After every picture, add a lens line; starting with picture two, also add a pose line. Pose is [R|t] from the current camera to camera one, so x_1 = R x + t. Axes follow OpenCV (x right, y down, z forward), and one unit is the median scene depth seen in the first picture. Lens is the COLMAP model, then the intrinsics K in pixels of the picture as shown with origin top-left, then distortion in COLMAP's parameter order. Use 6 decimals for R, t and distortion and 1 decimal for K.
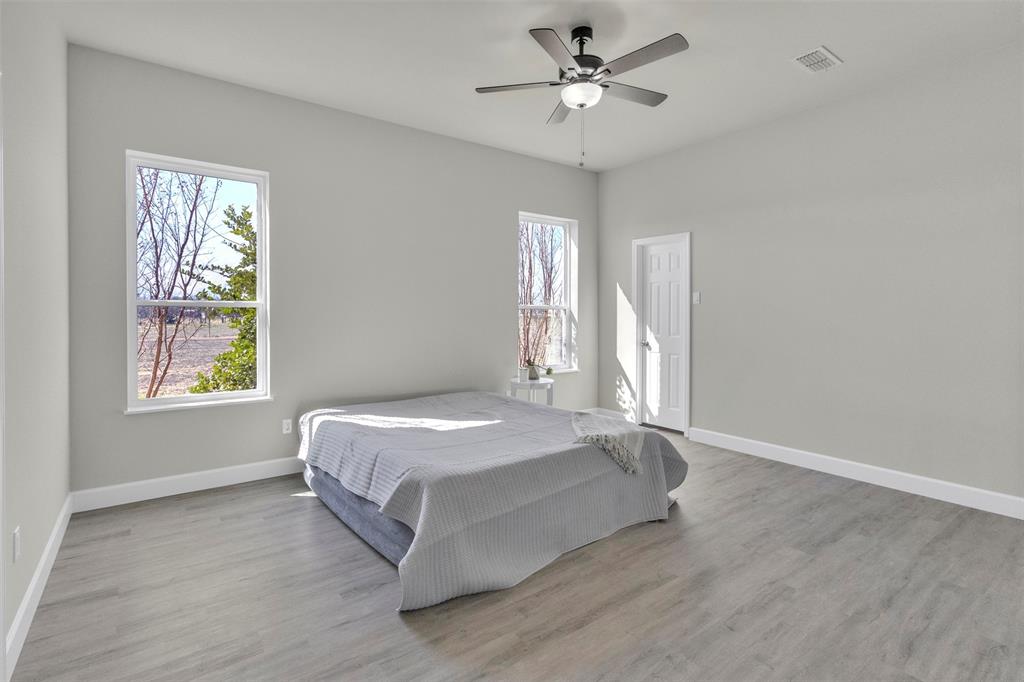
lens RADIAL K [[486.8, 0, 508.6], [0, 486.8, 316.1], [0, 0, 1]] dist [0.001226, 0.000533]
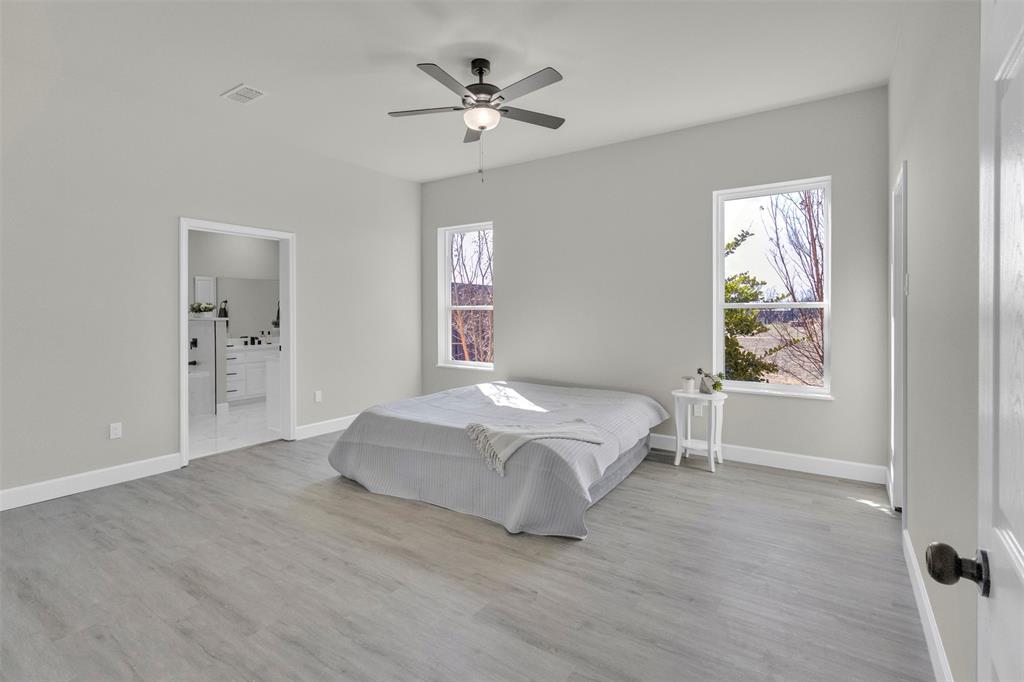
lens RADIAL K [[486.8, 0, 508.6], [0, 486.8, 316.1], [0, 0, 1]] dist [0.001226, 0.000533]
pose [[0.330705, 0.007513, -0.943704, 1.385432], [-0.007255, 0.999959, 0.005419, -0.010740], [0.943706, 0.005054, 0.330746, 0.776882]]
